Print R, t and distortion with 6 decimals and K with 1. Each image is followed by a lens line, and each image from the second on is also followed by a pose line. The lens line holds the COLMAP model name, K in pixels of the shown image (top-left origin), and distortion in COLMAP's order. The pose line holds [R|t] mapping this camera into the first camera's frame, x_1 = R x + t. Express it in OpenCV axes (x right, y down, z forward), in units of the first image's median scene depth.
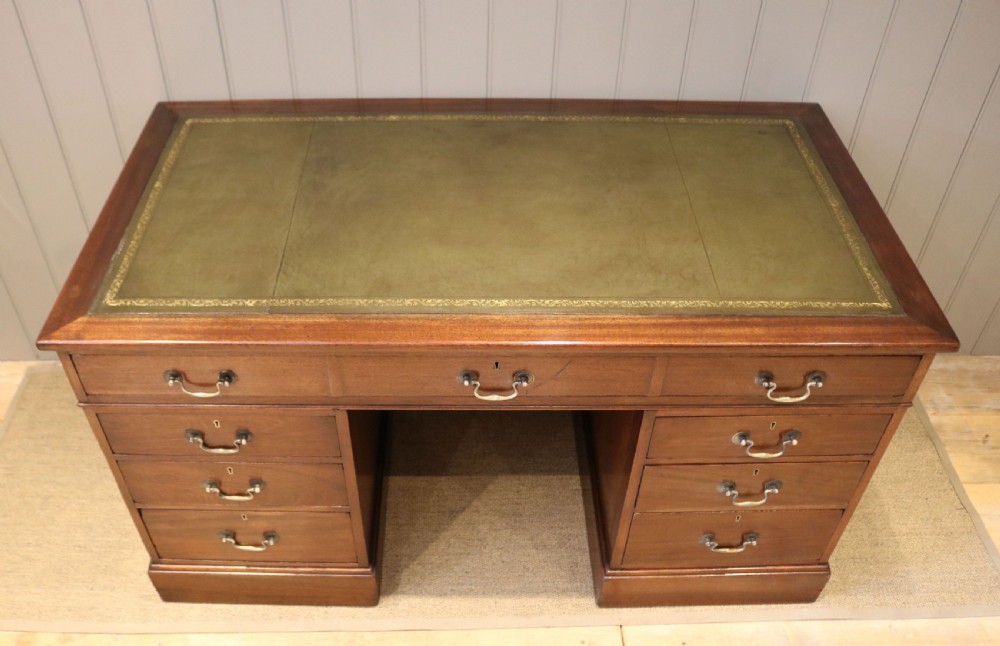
lens RADIAL K [[882.2, 0, 461.1], [0, 882.2, 350.4], [0, 0, 1]] dist [-0.159031, 0.125123]
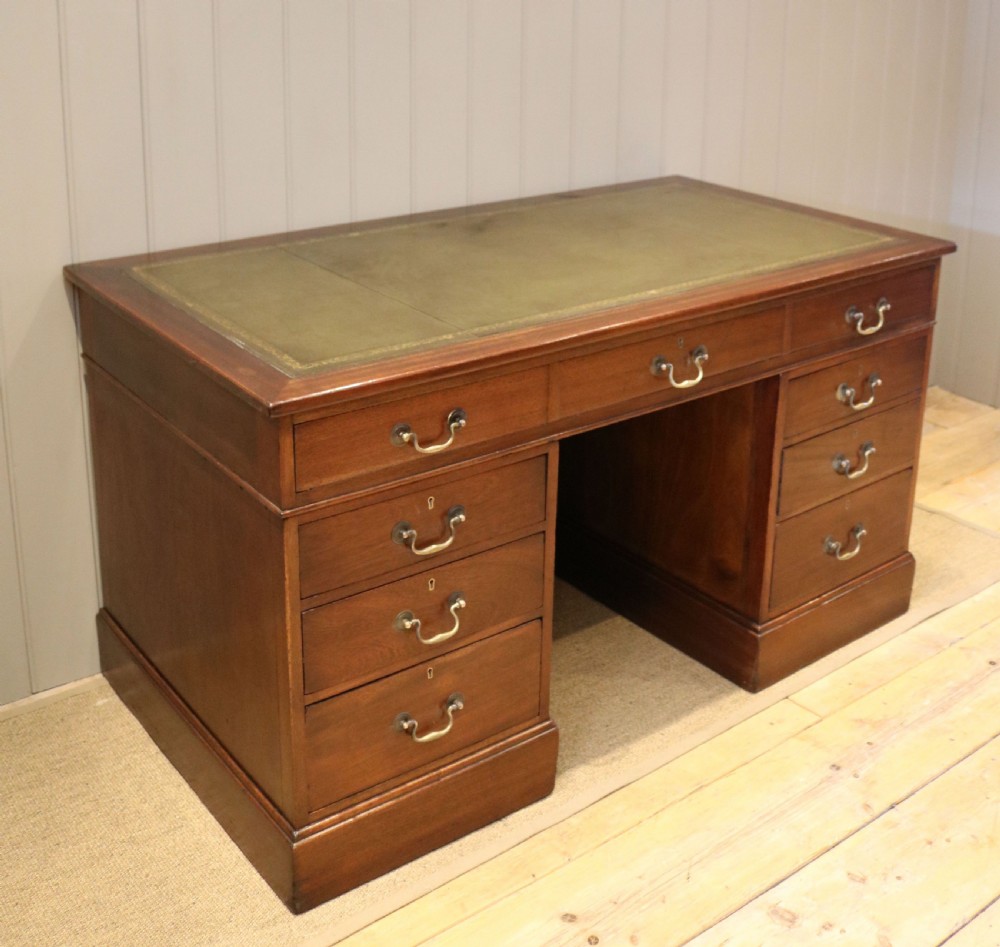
lens RADIAL K [[1288.0, 0, 503.9], [0, 1288.0, 264.6], [0, 0, 1]] dist [-0.144360, 0.110630]
pose [[0.790983, -0.144057, 0.594638, -0.846685], [0.411412, 0.844591, -0.342645, 0.312365], [-0.452865, 0.515668, 0.727324, -0.014171]]
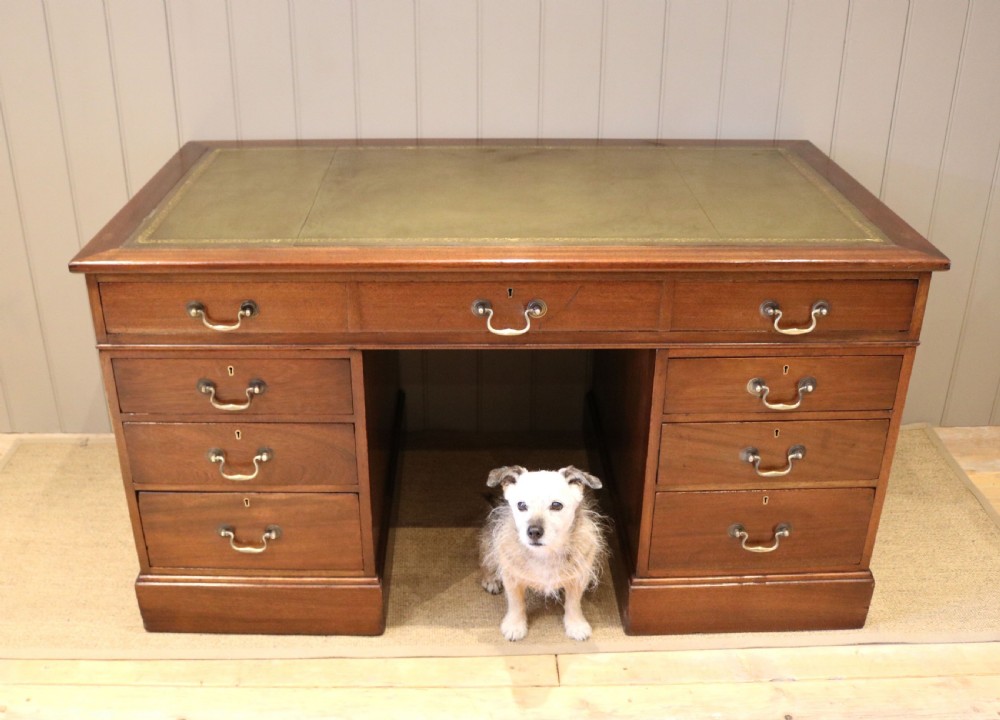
lens RADIAL K [[984.0, 0, 472.8], [0, 984.0, 321.5], [0, 0, 1]] dist [-0.159510, 0.117157]
pose [[0.999970, -0.002333, 0.007350, -0.010717], [0.004617, 0.944558, -0.328312, 0.374031], [-0.006176, 0.328336, 0.944541, -0.073584]]
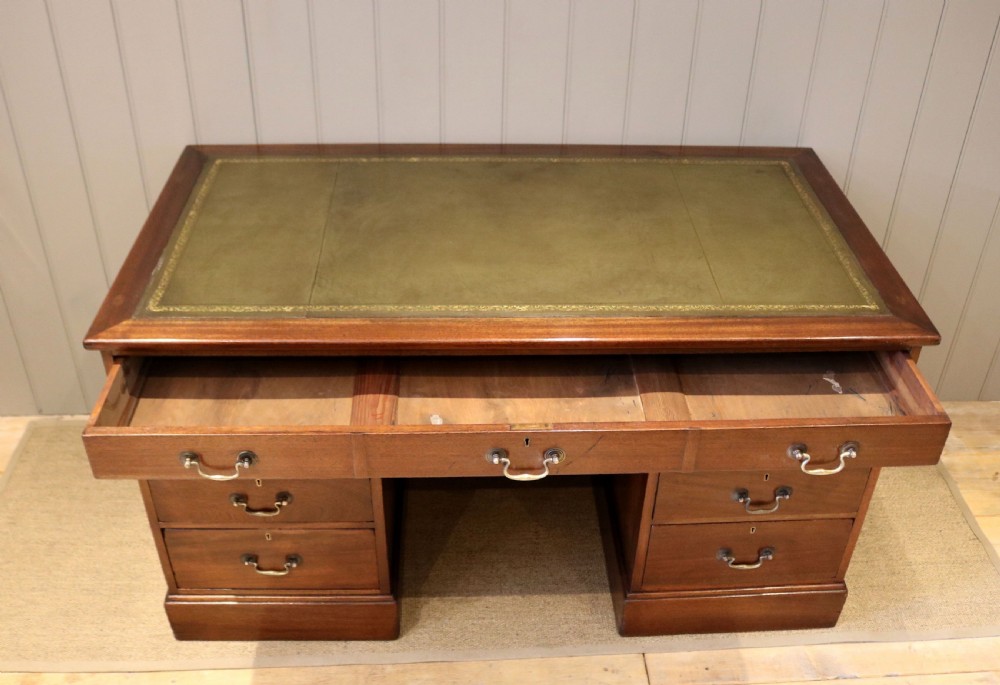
lens RADIAL K [[978.1, 0, 515.7], [0, 978.1, 342.8], [0, 0, 1]] dist [-0.158027, 0.121698]
pose [[0.998251, -0.005878, 0.058820, -0.029378], [0.014253, 0.989620, -0.142999, 0.140317], [-0.057369, 0.143588, 0.987973, -0.158005]]
